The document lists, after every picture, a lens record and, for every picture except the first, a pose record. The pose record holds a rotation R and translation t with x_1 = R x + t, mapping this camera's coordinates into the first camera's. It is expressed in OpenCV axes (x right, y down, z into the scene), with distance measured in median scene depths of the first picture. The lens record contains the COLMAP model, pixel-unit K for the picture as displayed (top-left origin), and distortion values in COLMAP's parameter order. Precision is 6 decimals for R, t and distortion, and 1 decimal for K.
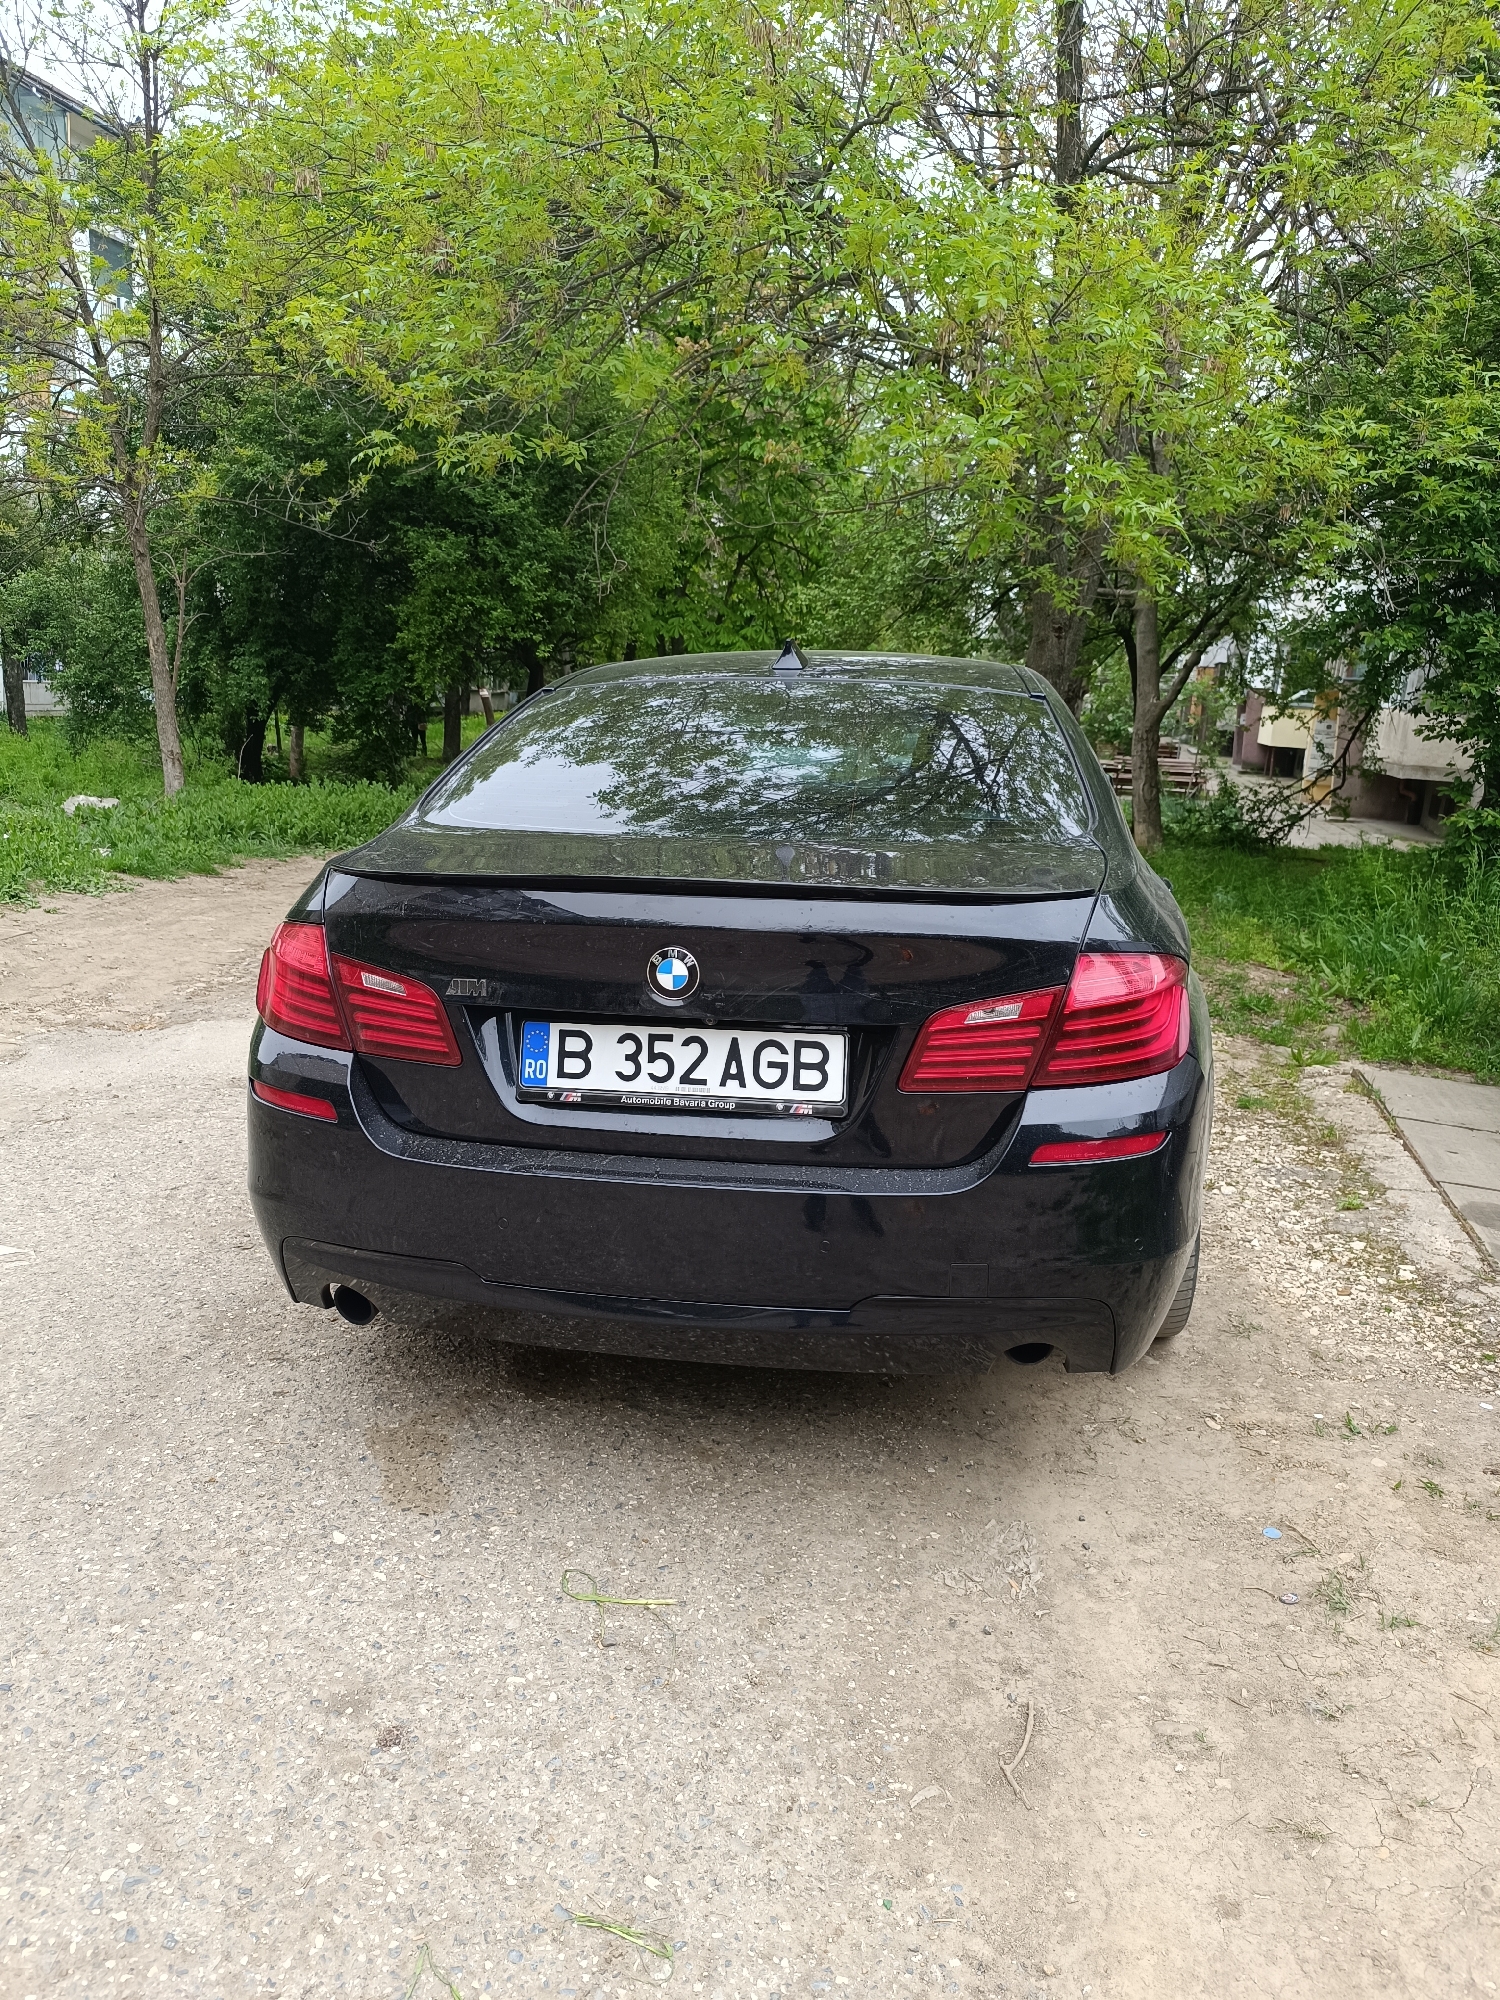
lens RADIAL K [[1486.8, 0, 746.4], [0, 1486.8, 919.6], [0, 0, 1]] dist [0.046564, -0.049080]
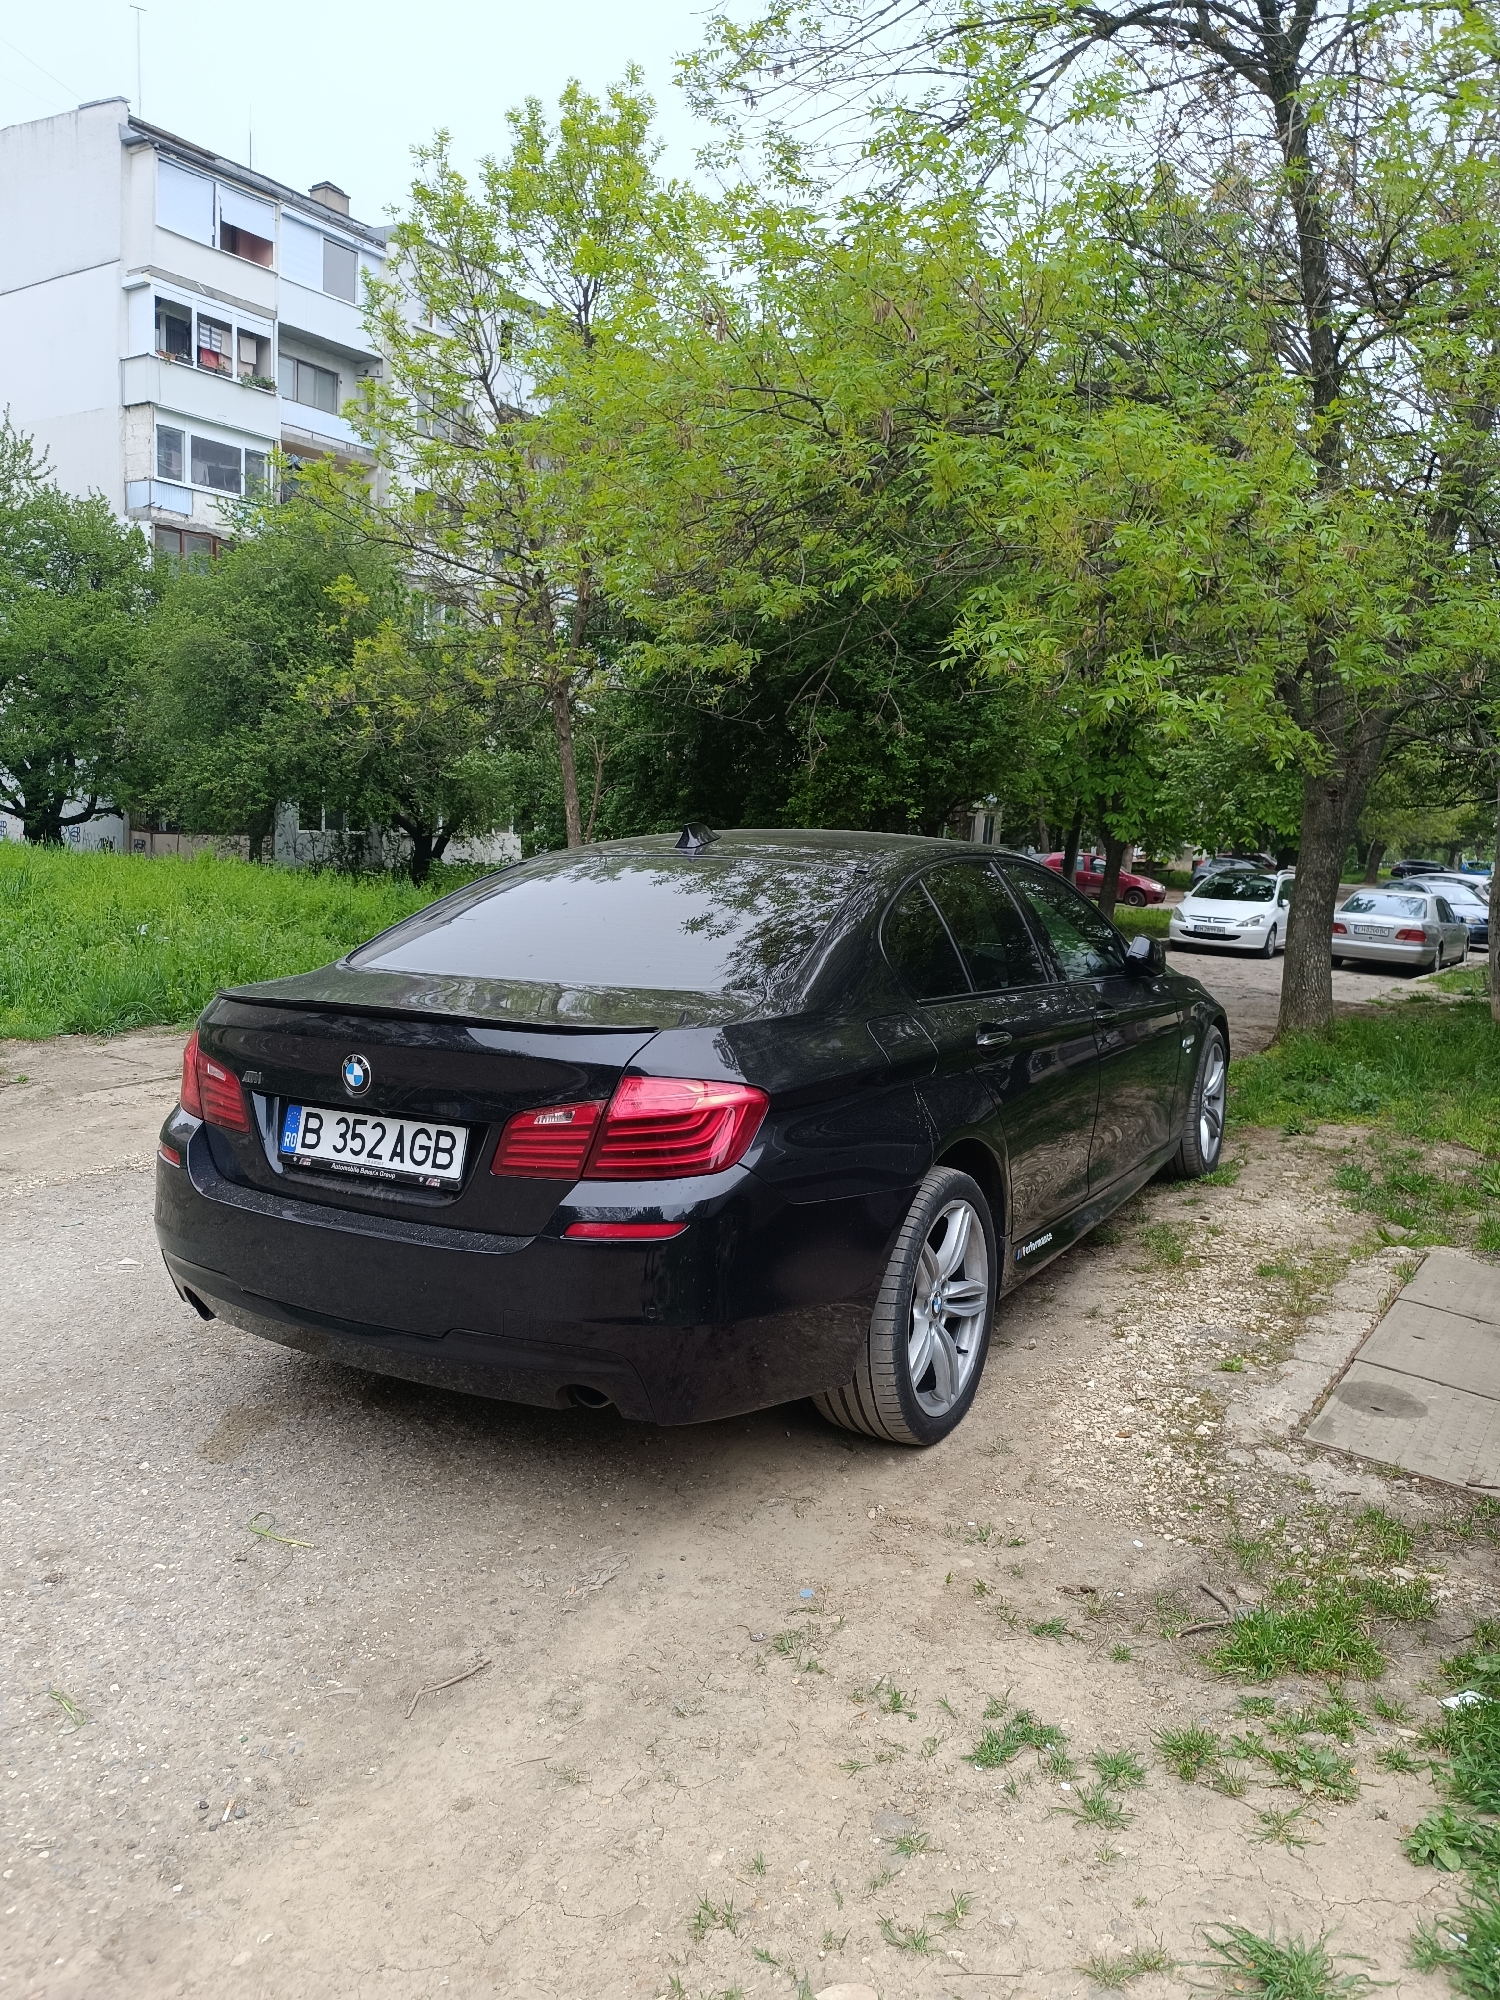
lens RADIAL K [[1486.8, 0, 746.4], [0, 1486.8, 919.6], [0, 0, 1]] dist [0.046564, -0.049080]
pose [[0.927687, 0.017091, -0.372969, 0.775630], [-0.054663, 0.994405, -0.090396, -0.000443], [0.369337, 0.104247, 0.923430, -0.145851]]
